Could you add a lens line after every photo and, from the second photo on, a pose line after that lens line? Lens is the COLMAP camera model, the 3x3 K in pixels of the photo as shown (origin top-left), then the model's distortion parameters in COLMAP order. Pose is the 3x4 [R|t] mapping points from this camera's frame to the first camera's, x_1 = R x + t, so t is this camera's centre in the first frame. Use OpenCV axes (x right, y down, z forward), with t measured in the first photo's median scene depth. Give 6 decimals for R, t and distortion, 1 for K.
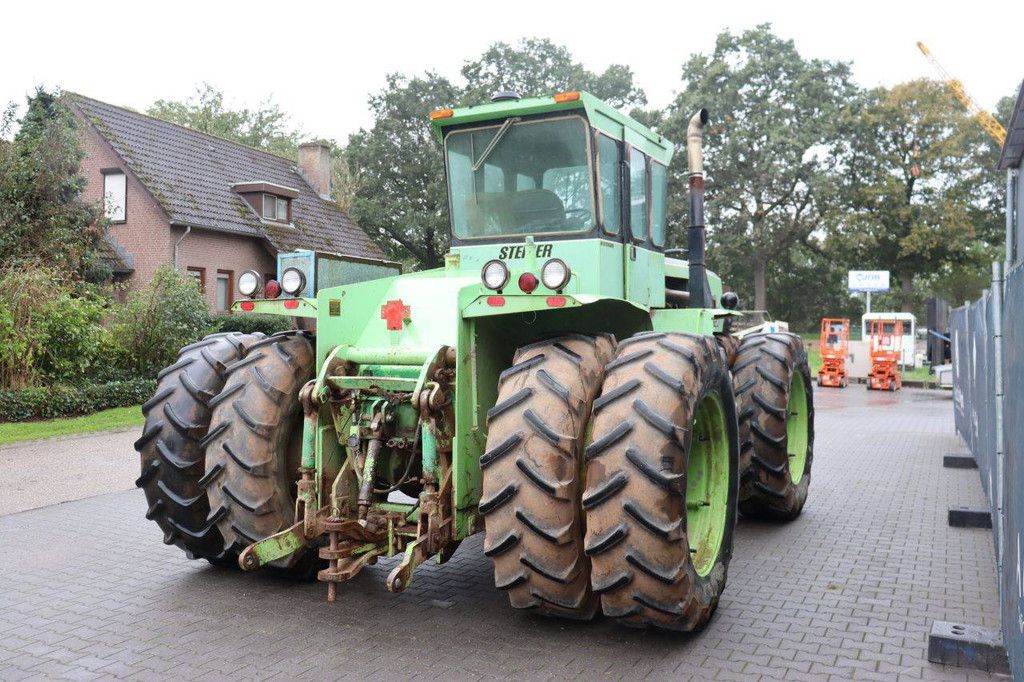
lens RADIAL K [[912.9, 0, 512.0], [0, 912.9, 341.0], [0, 0, 1]] dist [-0.088222, 0.006776]
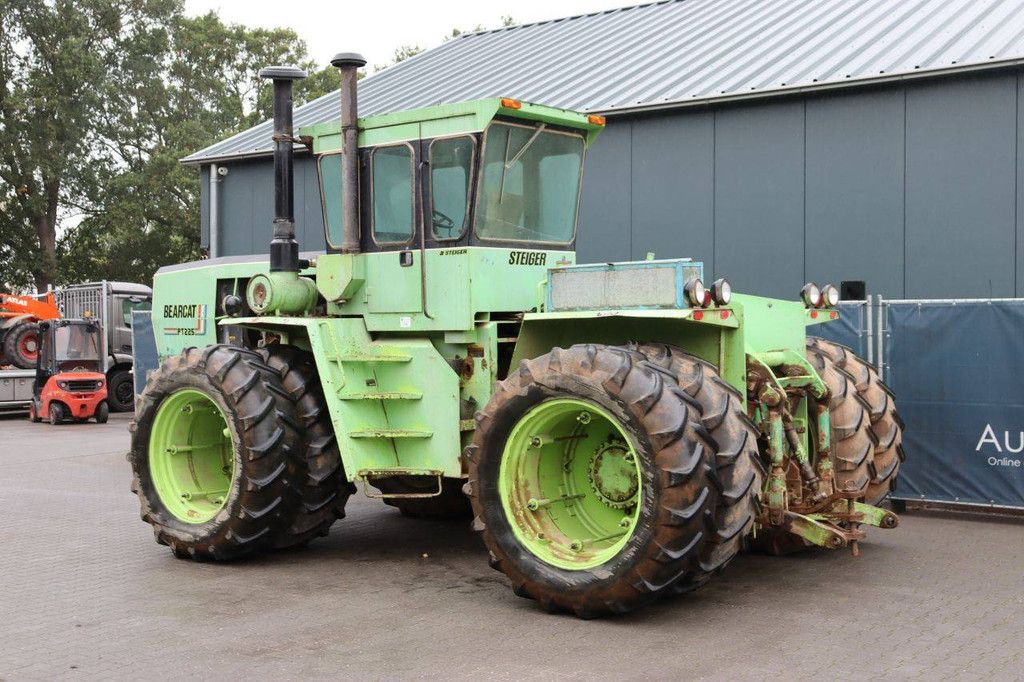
lens RADIAL K [[1305.3, 0, 512.0], [0, 1305.3, 341.0], [0, 0, 1]] dist [-0.003784, 0.039676]
pose [[0.185223, -0.017529, 0.982540, -1.709728], [0.021582, 0.999672, 0.013766, -0.035242], [-0.982460, 0.018656, 0.185540, 0.940174]]
